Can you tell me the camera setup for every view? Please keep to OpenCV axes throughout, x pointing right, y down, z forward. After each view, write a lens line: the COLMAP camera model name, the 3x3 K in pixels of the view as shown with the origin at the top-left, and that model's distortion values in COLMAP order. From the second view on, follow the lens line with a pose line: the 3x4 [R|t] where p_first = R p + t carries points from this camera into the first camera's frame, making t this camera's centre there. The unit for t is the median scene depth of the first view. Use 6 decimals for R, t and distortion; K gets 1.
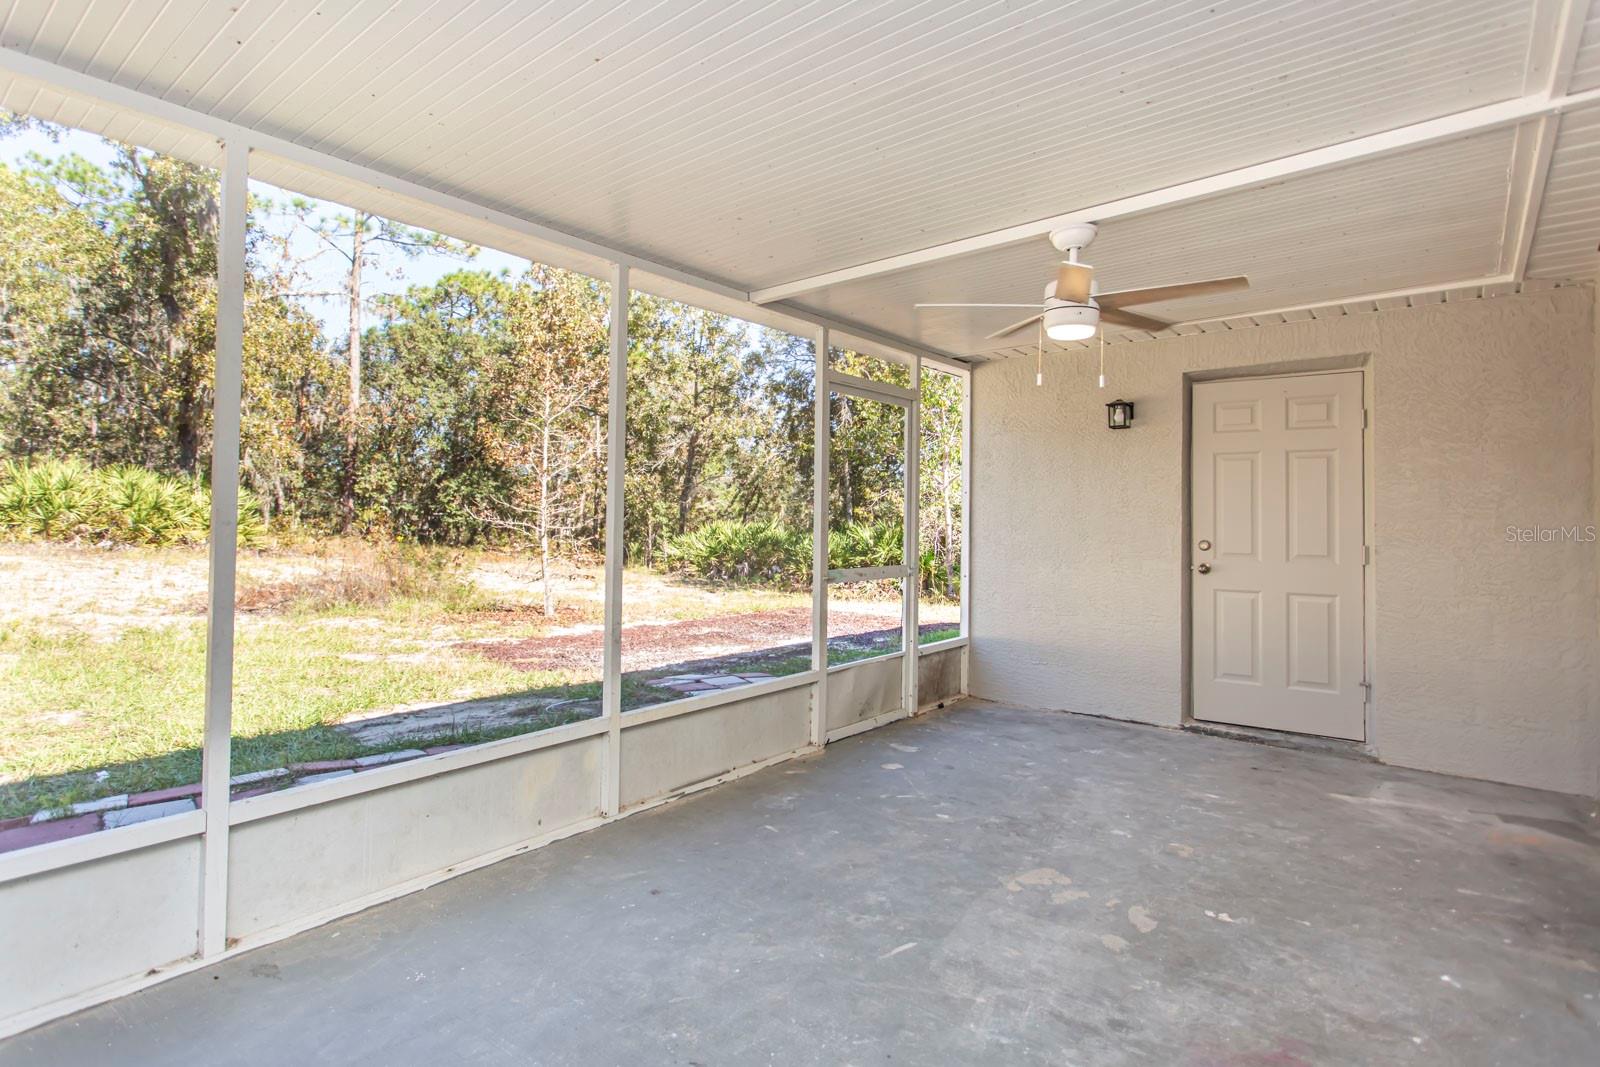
lens RADIAL K [[746.0, 0, 762.6], [0, 746.0, 507.7], [0, 0, 1]] dist [0.003184, 0.000904]
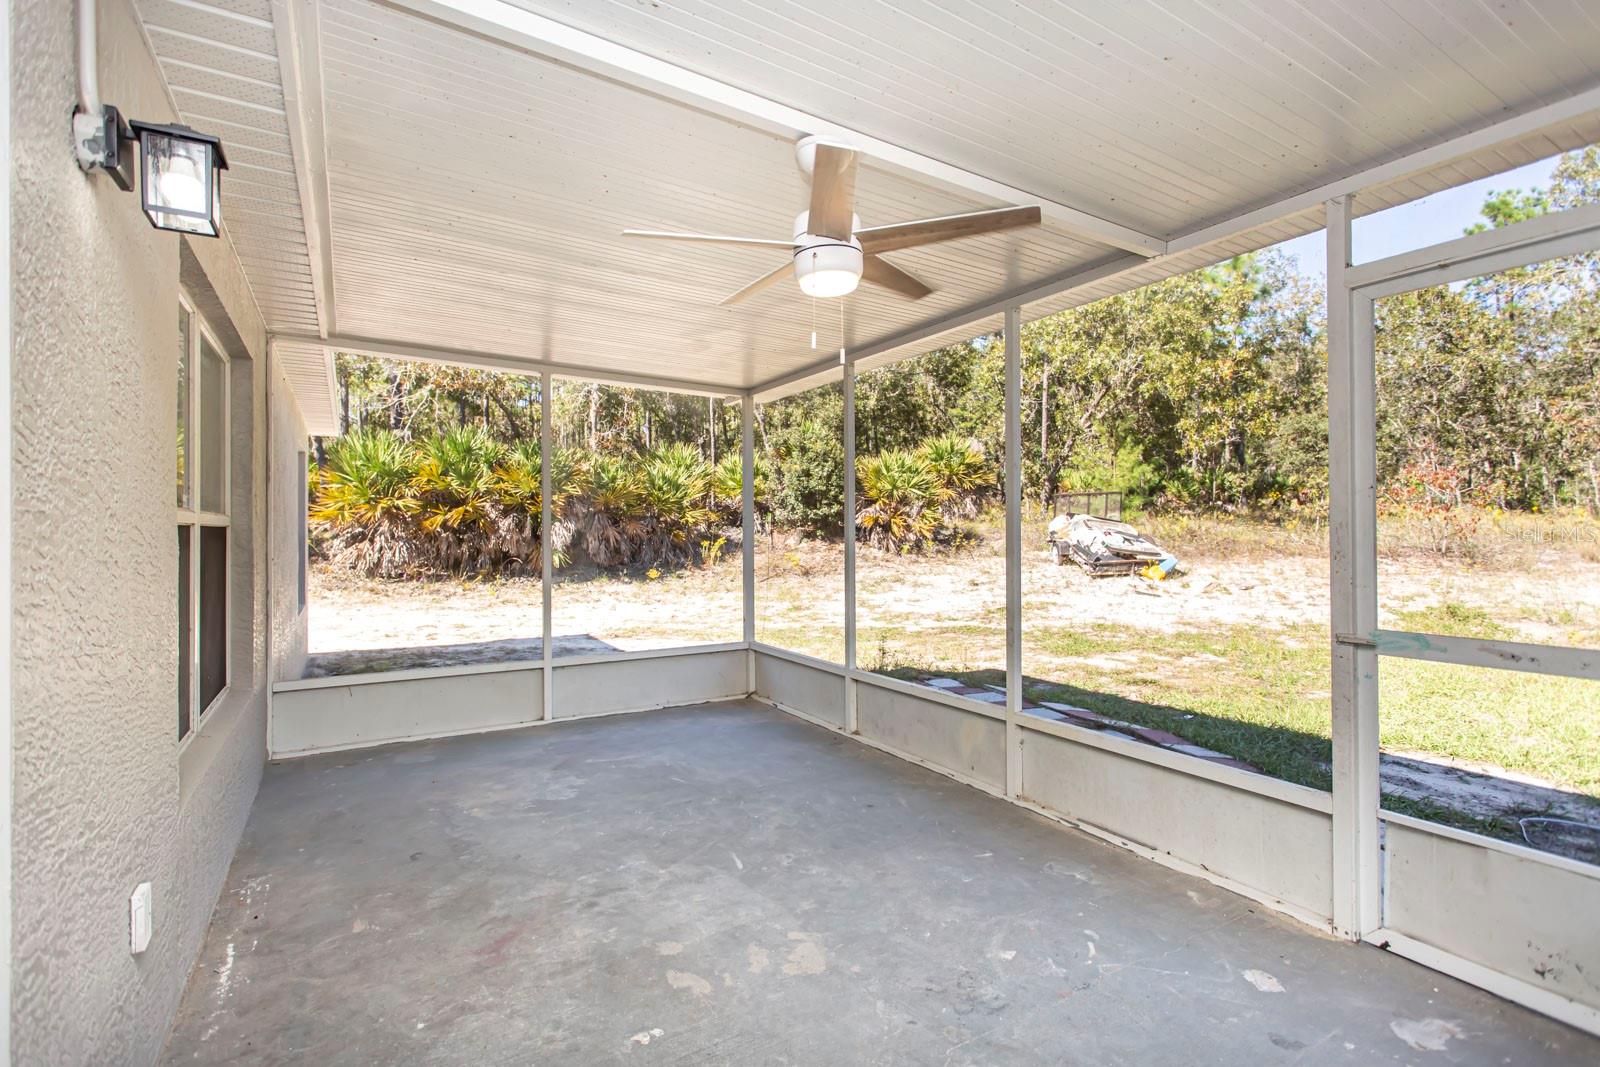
lens RADIAL K [[746.5, 0, 823.6], [0, 746.5, 534.4], [0, 0, 1]] dist [0.002881, 0.001673]
pose [[-0.249962, -0.003857, -0.968248, 1.027477], [0.016027, 0.999839, -0.008120, 0.016889], [0.968123, -0.017548, -0.249859, 1.068385]]
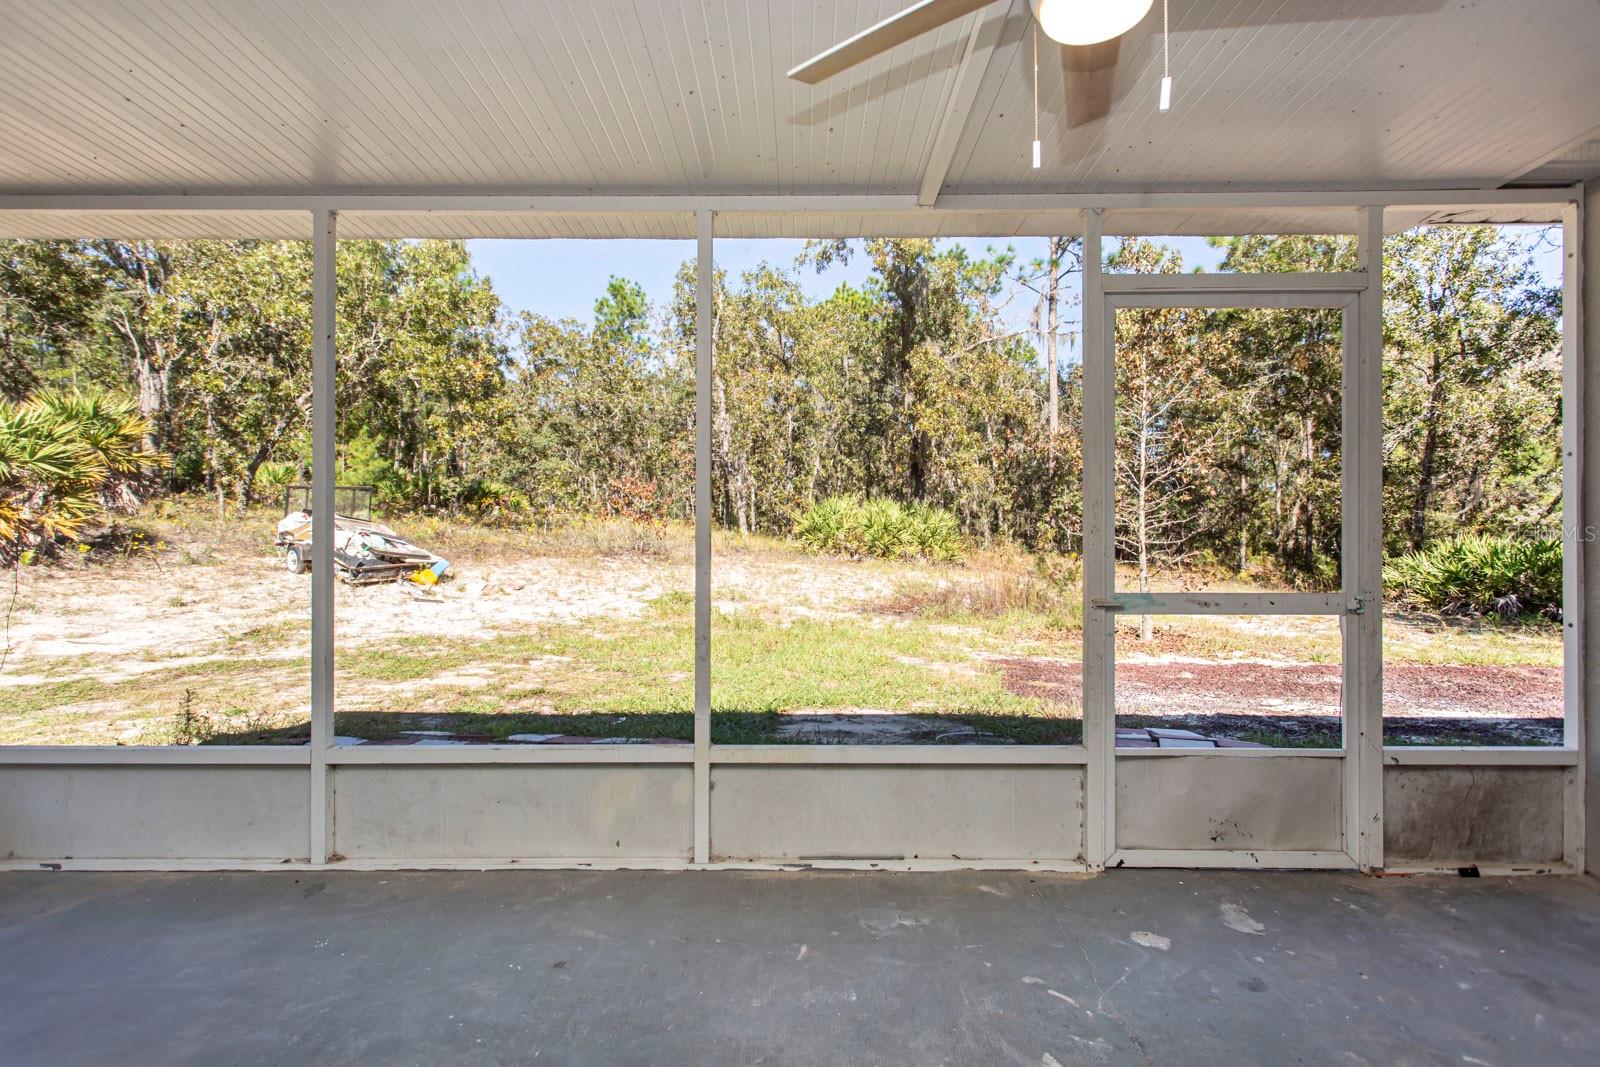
lens RADIAL K [[746.5, 0, 823.6], [0, 746.5, 534.4], [0, 0, 1]] dist [0.002881, 0.001673]
pose [[0.676724, -0.009387, -0.736177, 0.552077], [0.017099, 0.999849, 0.002970, 0.039564], [0.736038, -0.014598, 0.676783, 0.560003]]
